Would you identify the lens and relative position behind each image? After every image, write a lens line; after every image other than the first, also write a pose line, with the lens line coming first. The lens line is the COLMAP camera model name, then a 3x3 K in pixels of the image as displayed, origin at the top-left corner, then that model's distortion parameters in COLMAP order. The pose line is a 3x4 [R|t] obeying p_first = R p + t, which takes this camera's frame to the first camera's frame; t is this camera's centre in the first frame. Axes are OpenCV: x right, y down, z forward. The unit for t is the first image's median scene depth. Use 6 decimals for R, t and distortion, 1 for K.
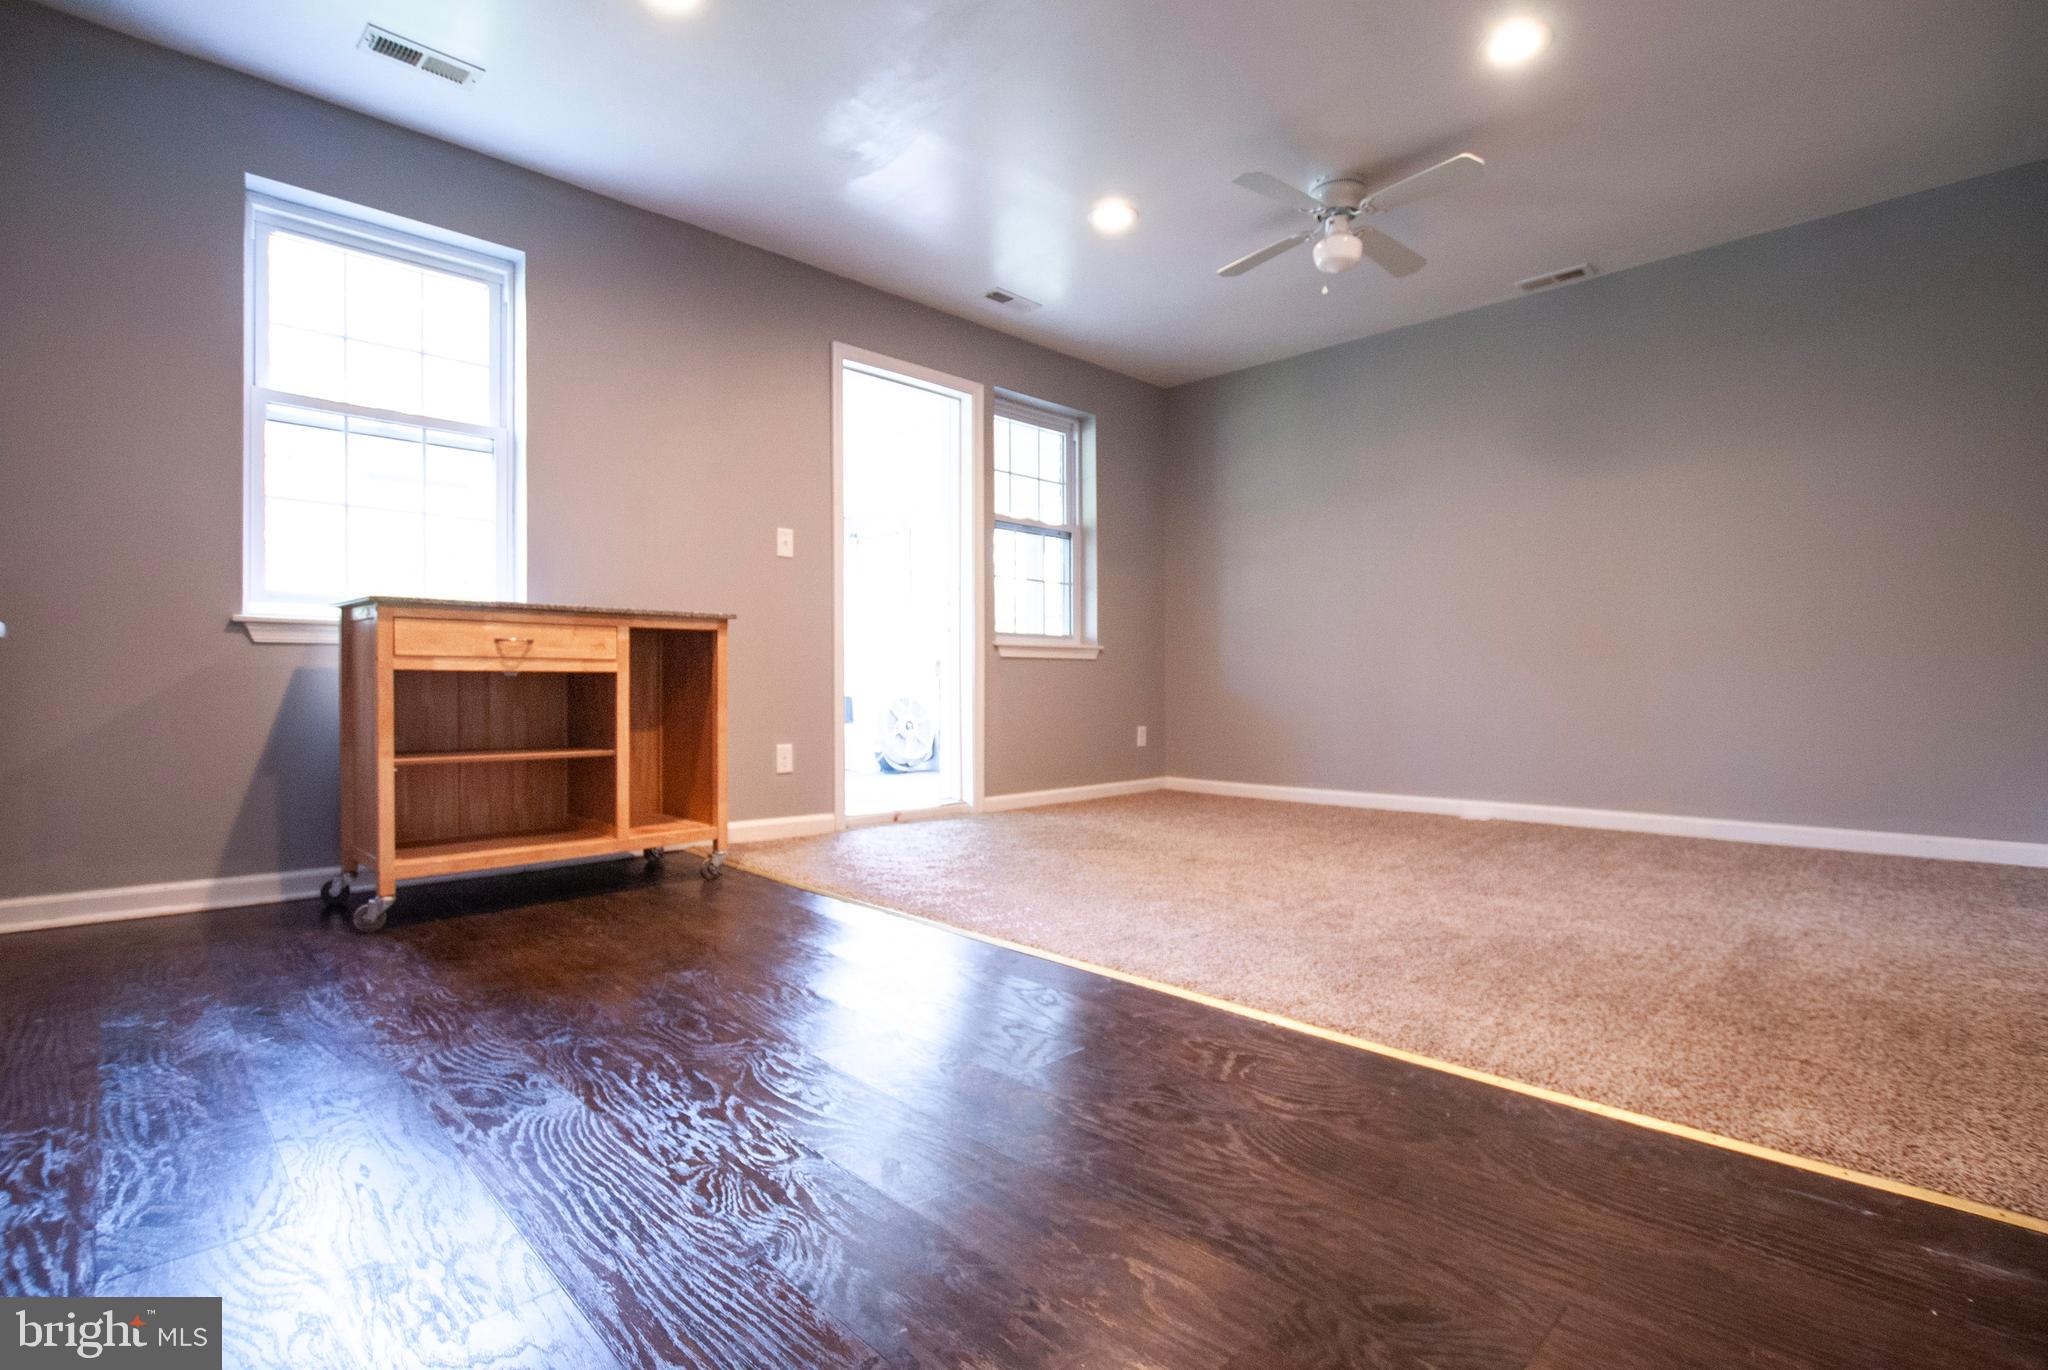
lens RADIAL K [[954.5, 0, 1024.0], [0, 954.5, 685.0], [0, 0, 1]] dist [-0.034763, 0.006581]
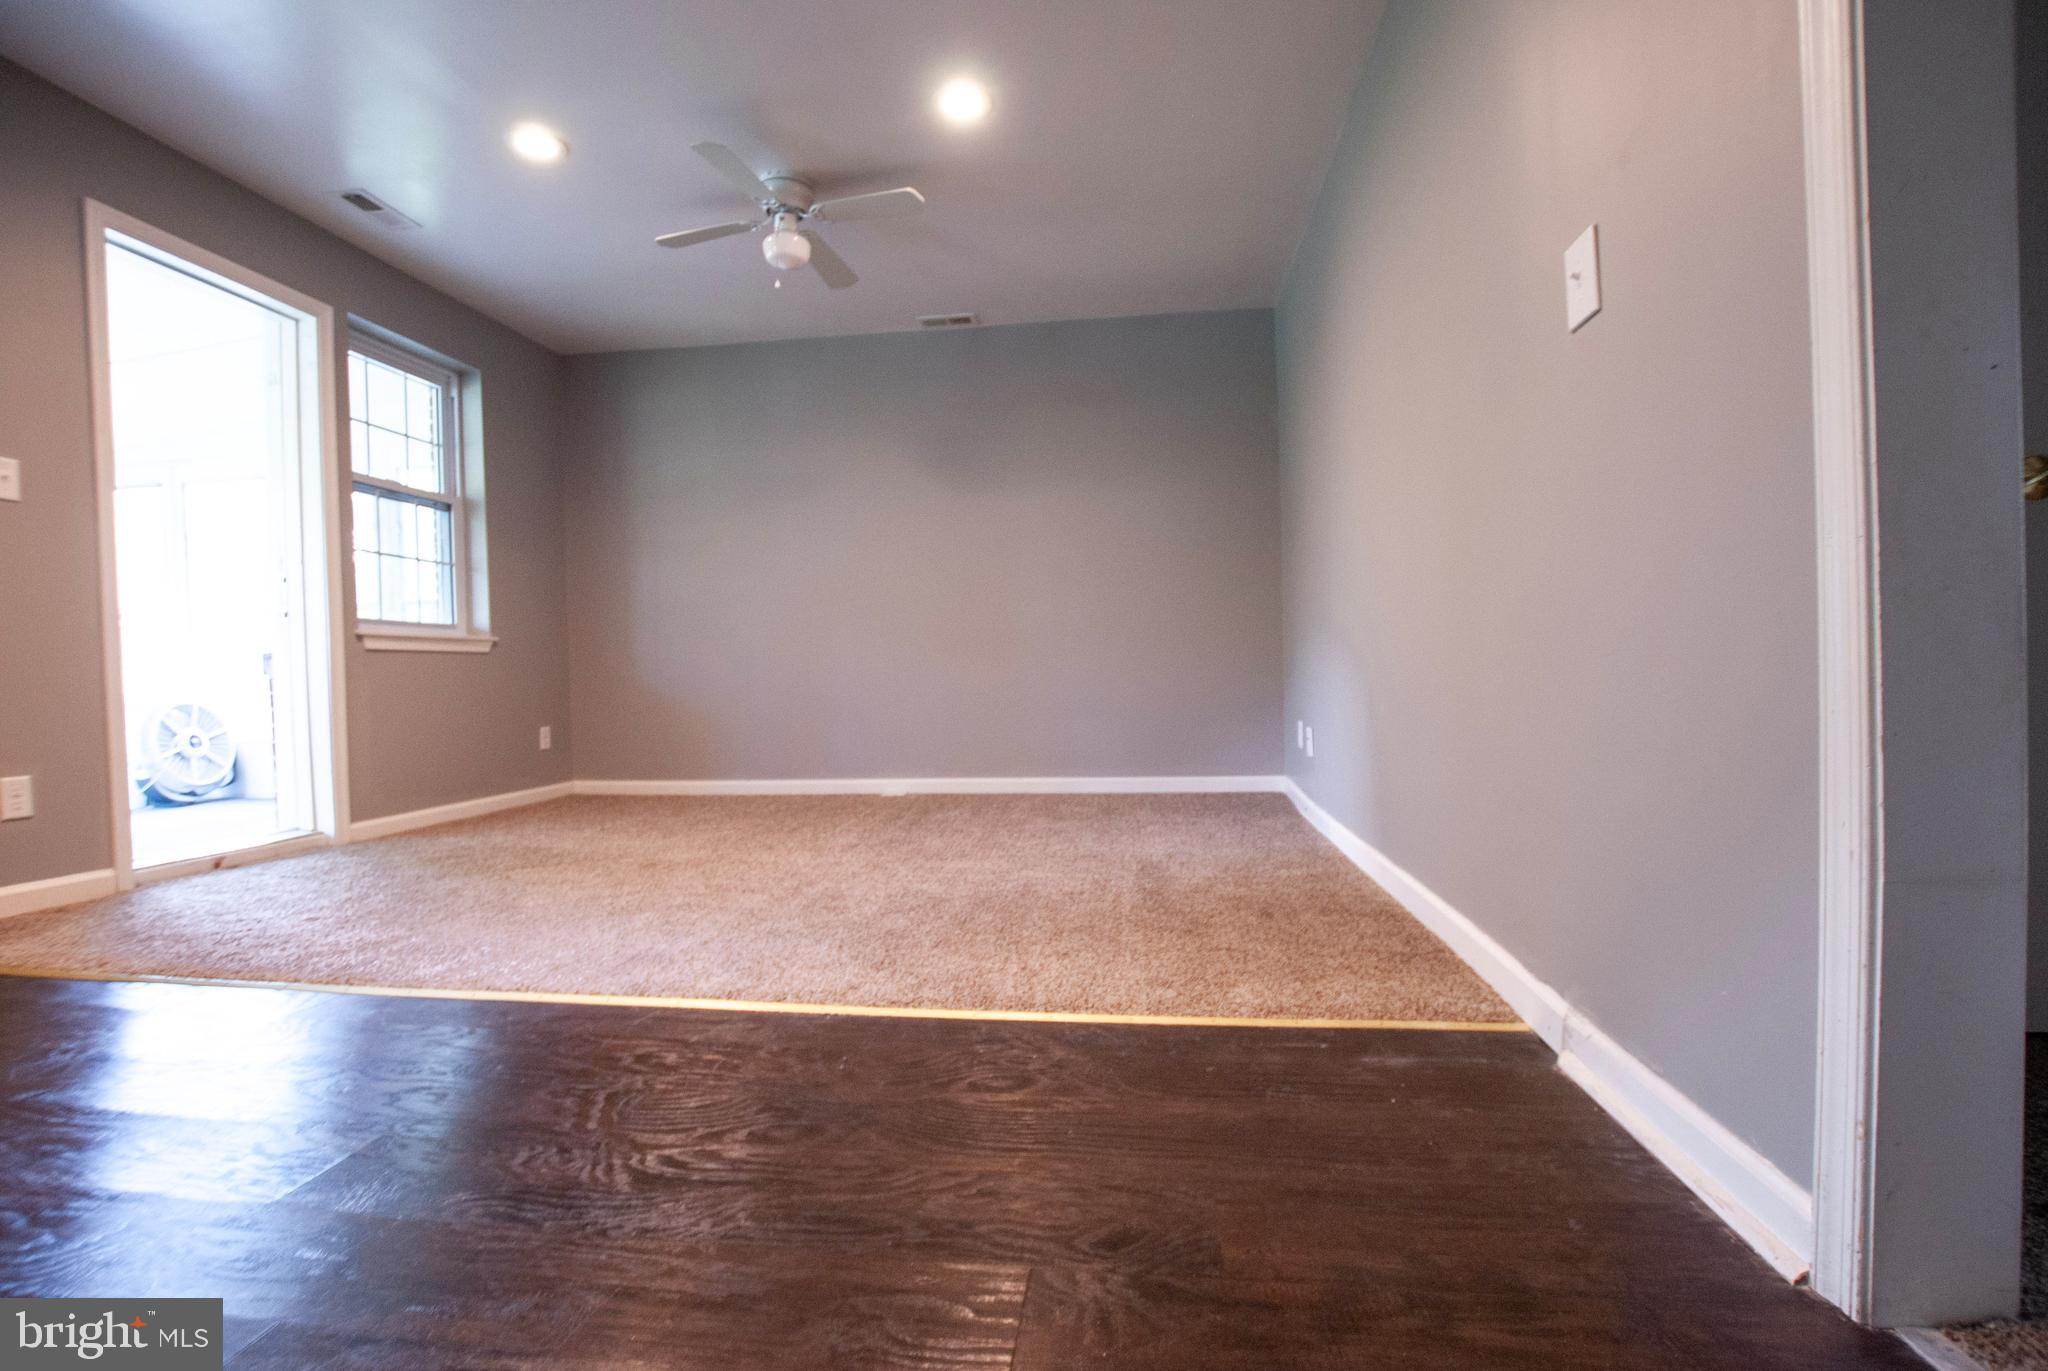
lens RADIAL K [[925.6, 0, 1024.8], [0, 925.6, 694.0], [0, 0, 1]] dist [-0.030167, 0.000455]
pose [[0.787767, -0.027065, 0.615378, -0.091933], [0.017706, 0.999616, 0.021298, 0.003020], [-0.615718, -0.005882, 0.787944, 0.067153]]
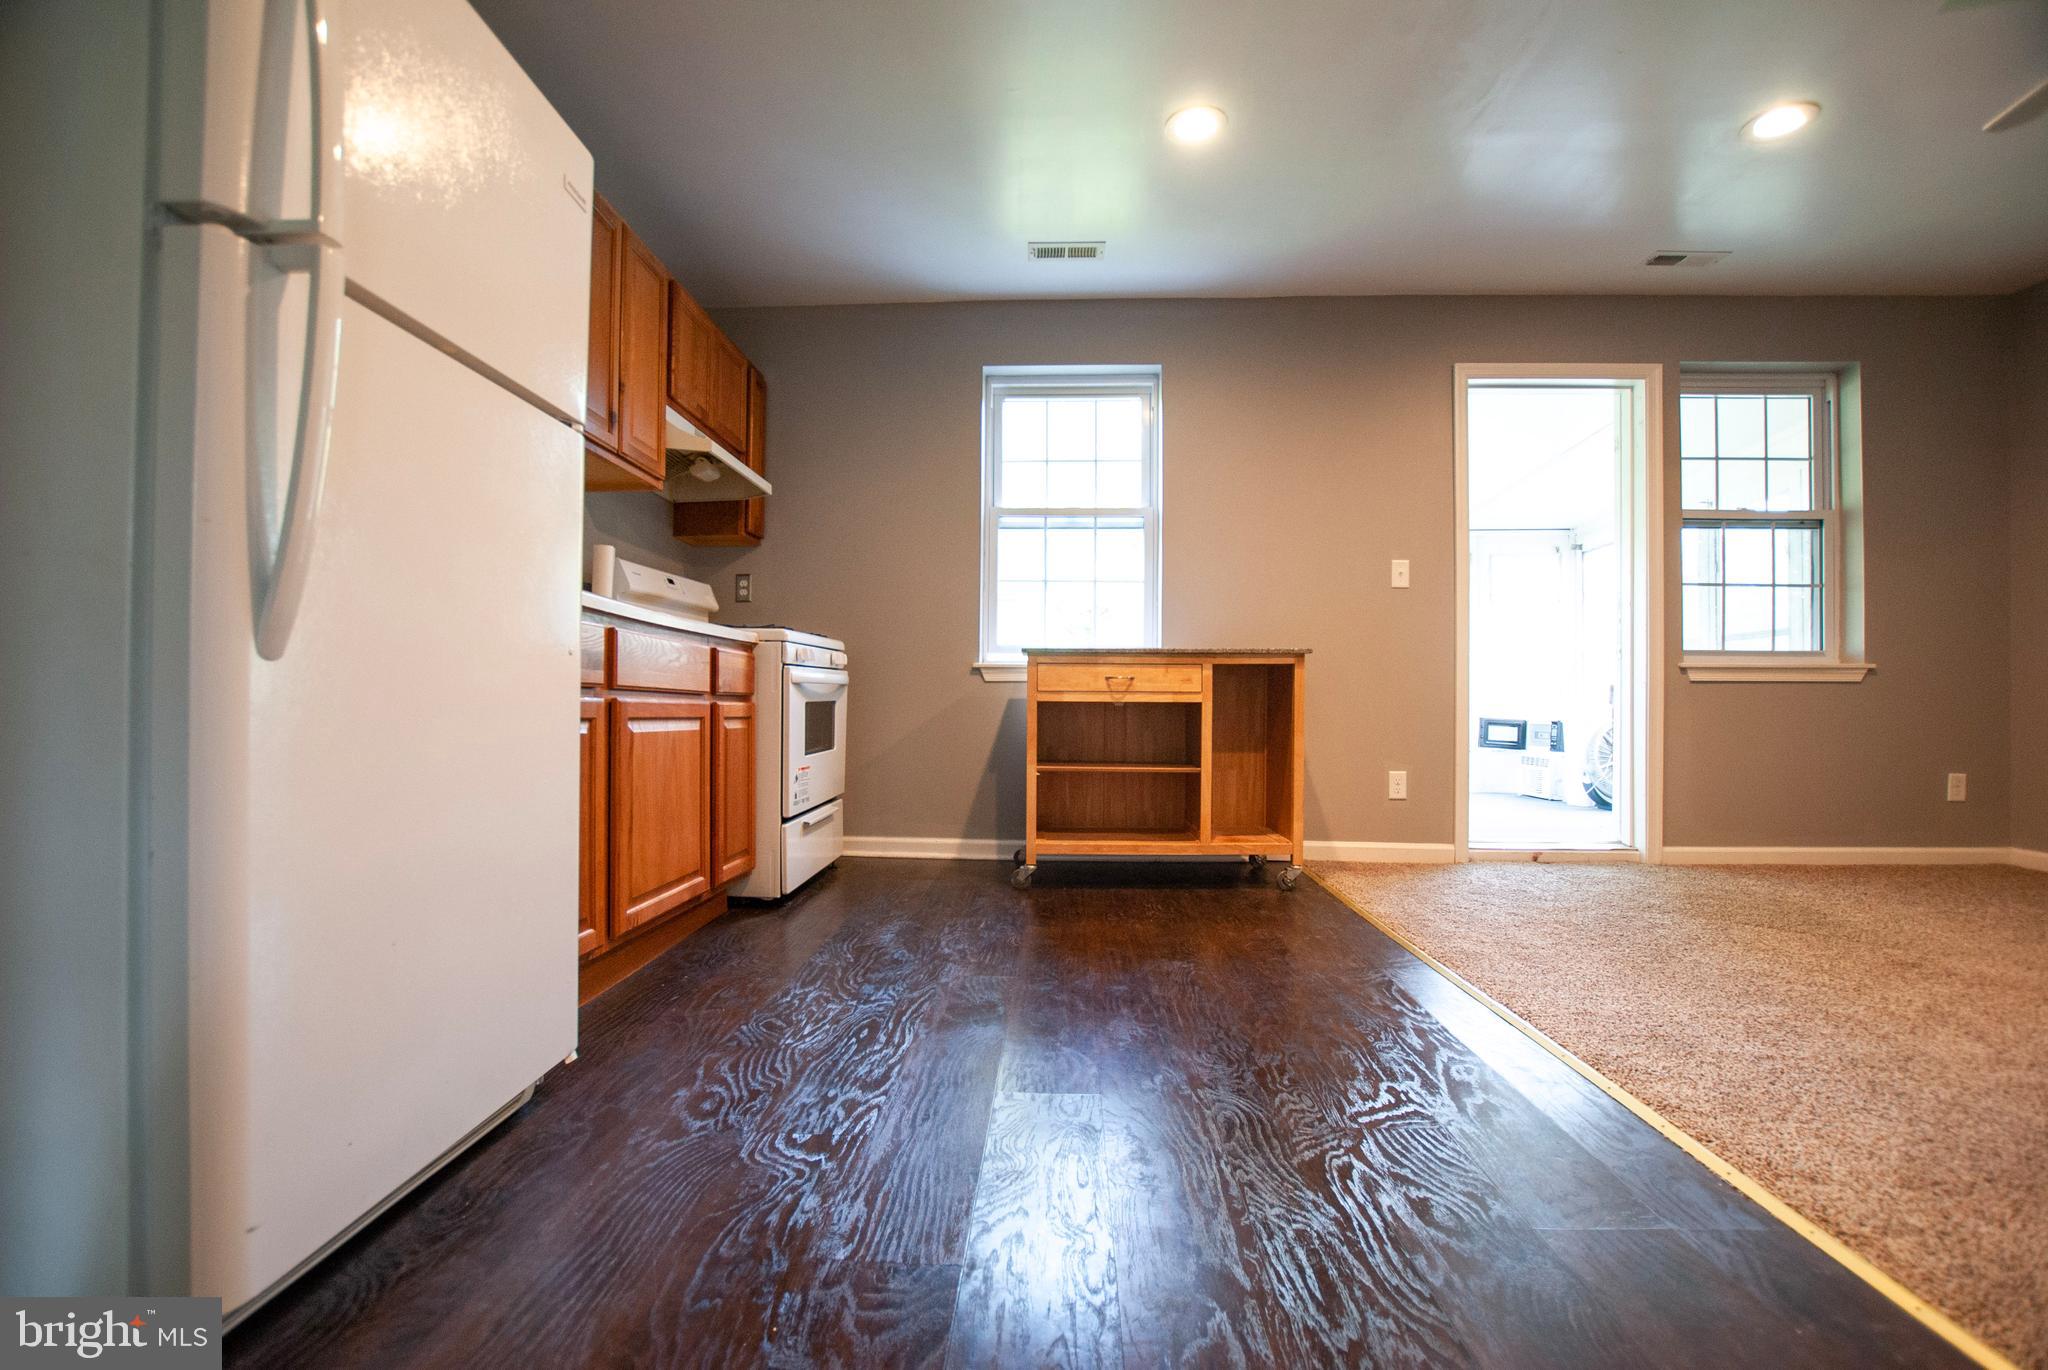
lens RADIAL K [[897.9, 0, 1024.0], [0, 897.9, 685.0], [0, 0, 1]] dist [-0.026674, 0.000791]
pose [[0.684594, -0.008278, -0.728877, 0.213064], [-0.006207, 0.999833, -0.017185, -0.013362], [0.728898, 0.016289, 0.684429, 0.062308]]
